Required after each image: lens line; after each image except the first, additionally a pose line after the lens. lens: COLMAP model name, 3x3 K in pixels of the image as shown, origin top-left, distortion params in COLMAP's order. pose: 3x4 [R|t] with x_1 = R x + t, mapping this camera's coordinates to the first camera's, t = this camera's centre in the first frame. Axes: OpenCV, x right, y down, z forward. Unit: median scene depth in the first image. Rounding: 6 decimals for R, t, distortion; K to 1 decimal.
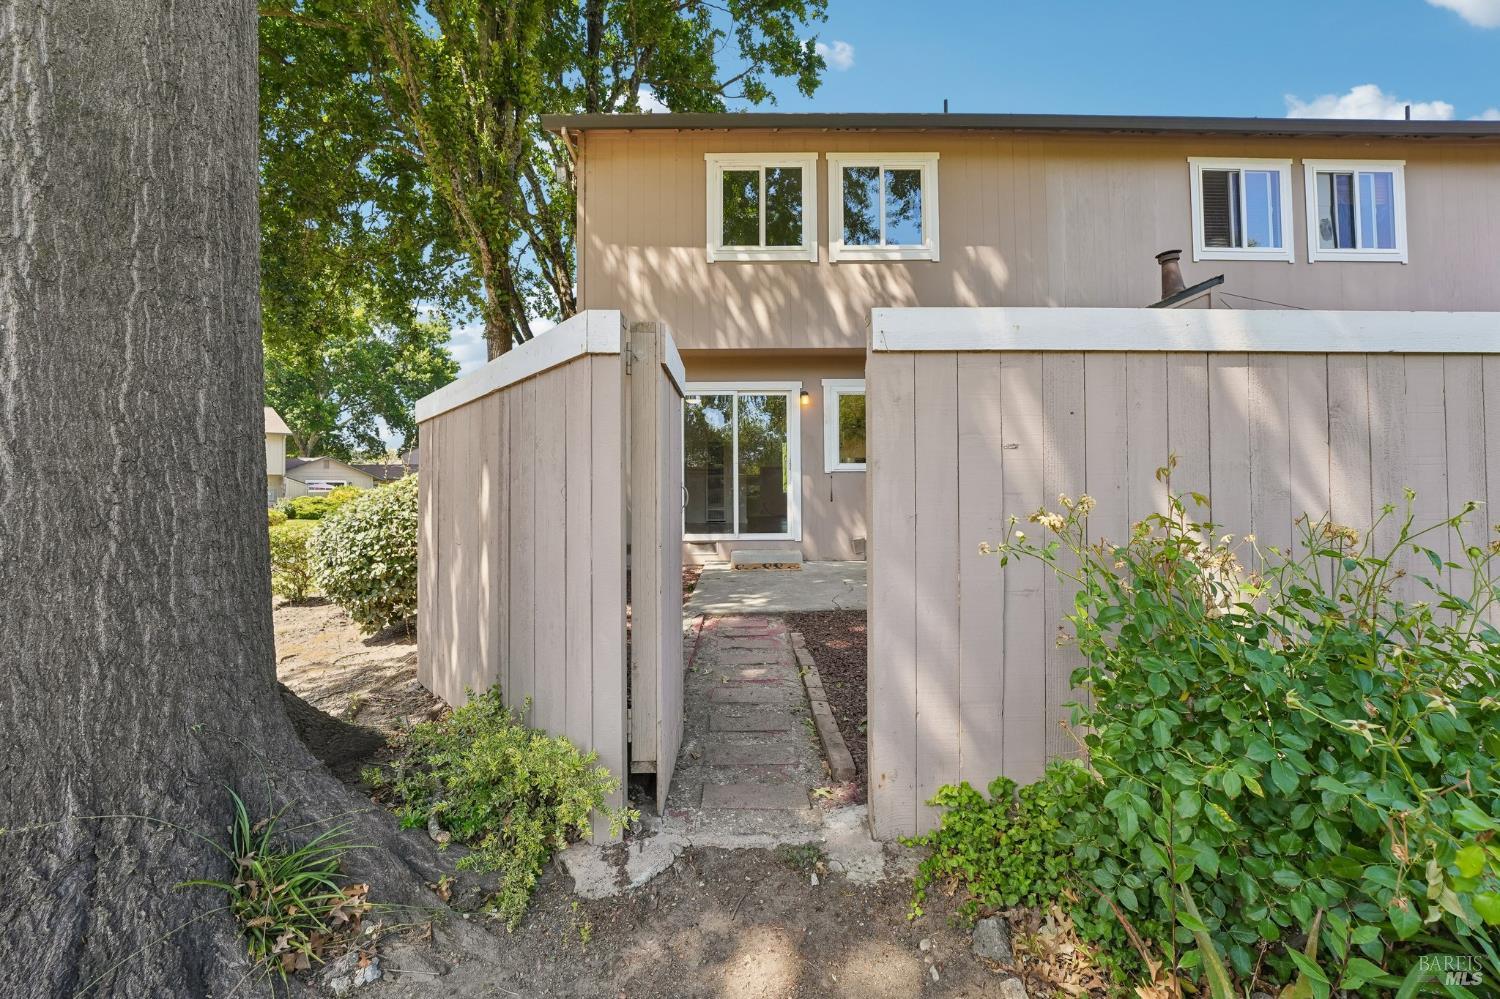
lens RADIAL K [[612.3, 0, 744.2], [0, 612.3, 475.3], [0, 0, 1]] dist [-0.014887, -0.000593]
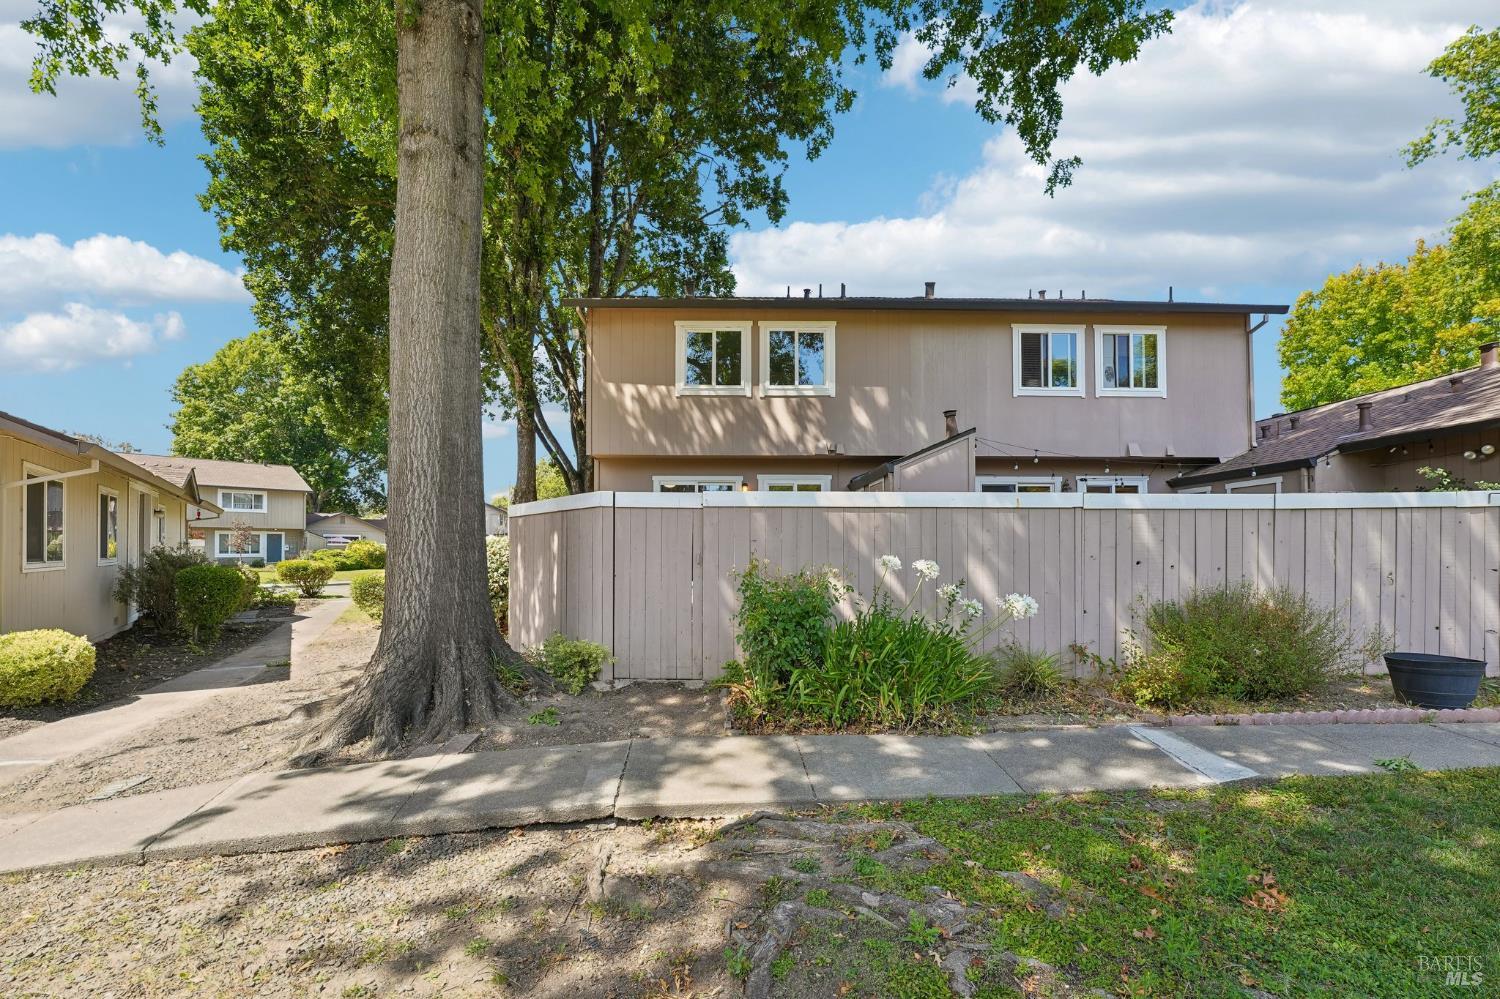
lens RADIAL K [[612.3, 0, 765.0], [0, 612.3, 548.7], [0, 0, 1]] dist [-0.014887, -0.000593]
pose [[0.999340, 0.009918, 0.034947, 0.084320], [-0.010899, 0.999549, 0.027987, -0.019646], [-0.034654, -0.028350, 0.998997, -0.387519]]
